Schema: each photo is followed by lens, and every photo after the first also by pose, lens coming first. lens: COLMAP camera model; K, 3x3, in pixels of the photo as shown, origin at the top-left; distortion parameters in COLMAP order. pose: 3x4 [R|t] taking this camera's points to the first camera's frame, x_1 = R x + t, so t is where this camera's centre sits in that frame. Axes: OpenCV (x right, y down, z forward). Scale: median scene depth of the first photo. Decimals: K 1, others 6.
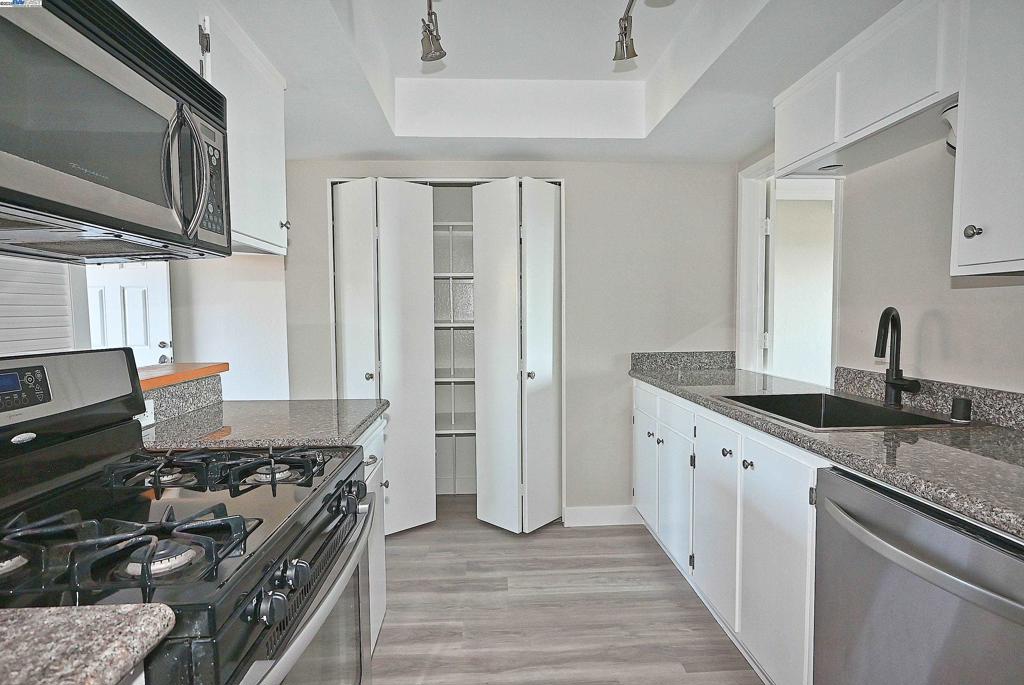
lens RADIAL K [[513.0, 0, 469.7], [0, 513.0, 355.1], [0, 0, 1]] dist [-0.005117, 0.000139]
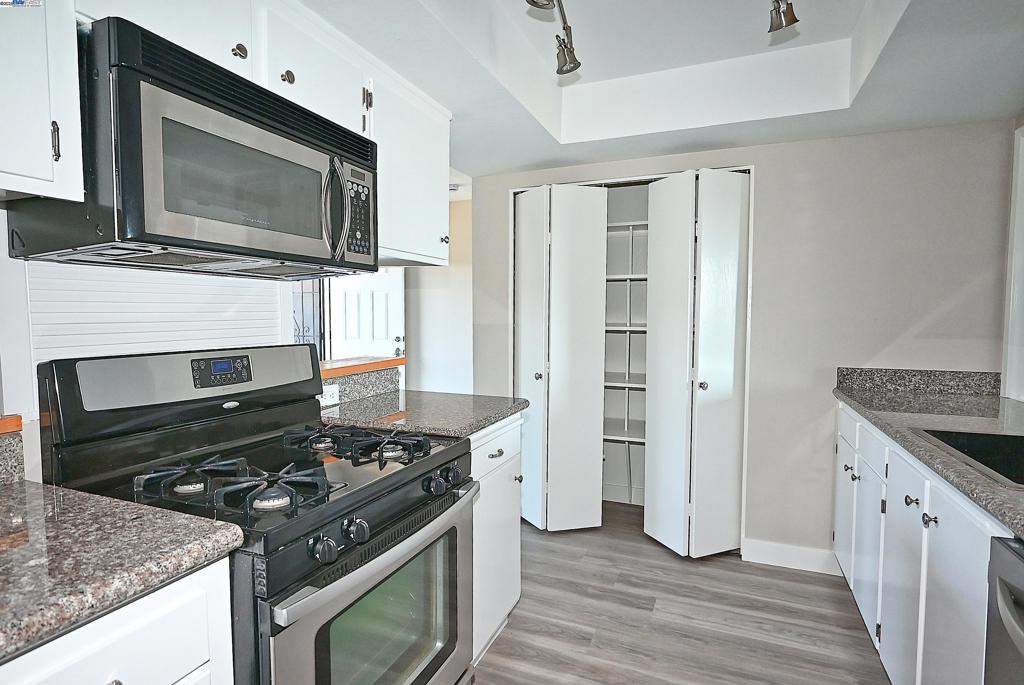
lens RADIAL K [[513.0, 0, 462.8], [0, 513.0, 354.9], [0, 0, 1]] dist [-0.005117, 0.000139]
pose [[0.896705, 0.042831, -0.440552, 0.155862], [-0.041569, 0.999057, 0.012519, -0.010899], [0.440673, 0.007087, 0.897640, -0.006141]]
